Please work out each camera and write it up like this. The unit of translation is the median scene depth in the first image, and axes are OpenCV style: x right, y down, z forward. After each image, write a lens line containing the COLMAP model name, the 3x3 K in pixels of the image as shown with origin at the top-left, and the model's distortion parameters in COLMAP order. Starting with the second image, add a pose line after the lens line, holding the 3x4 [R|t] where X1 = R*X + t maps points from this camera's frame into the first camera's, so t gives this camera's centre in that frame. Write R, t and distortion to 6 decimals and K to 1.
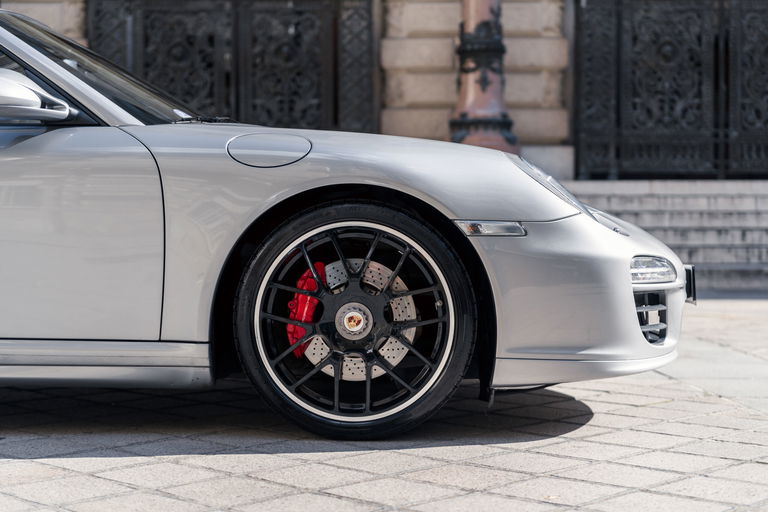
lens RADIAL K [[1216.6, 0, 314.4], [0, 1216.6, 256.4], [0, 0, 1]] dist [-0.019494, 0.009740]
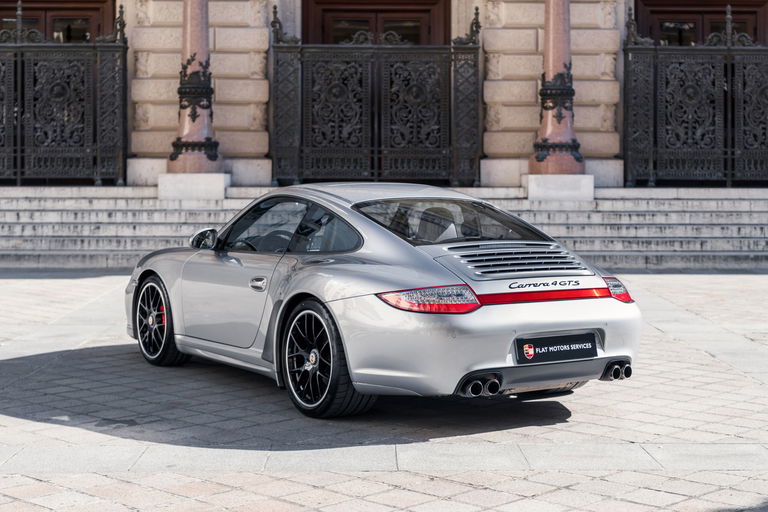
lens RADIAL K [[1322.2, 0, 385.3], [0, 1322.2, 187.2], [0, 0, 1]] dist [-0.004771, -0.047689]
pose [[0.999460, 0.001698, 0.032824, -0.106265], [-0.001379, 0.999951, -0.009752, -0.045278], [-0.032839, 0.009702, 0.999414, -0.492881]]
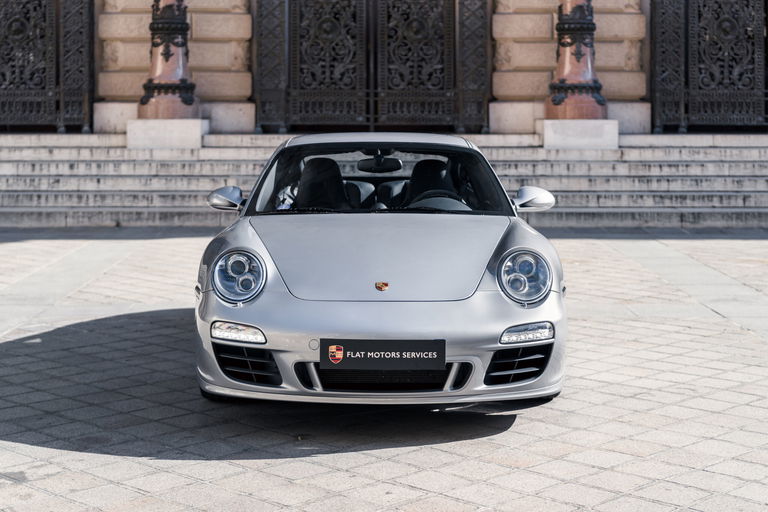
lens RADIAL K [[1354.6, 0, 350.6], [0, 1354.6, 112.6], [0, 0, 1]] dist [-0.002585, -0.084806]
pose [[0.999968, -0.000134, 0.007949, -0.099975], [0.000313, 0.999745, -0.022574, -0.050749], [-0.007944, 0.022576, 0.999714, -0.362161]]
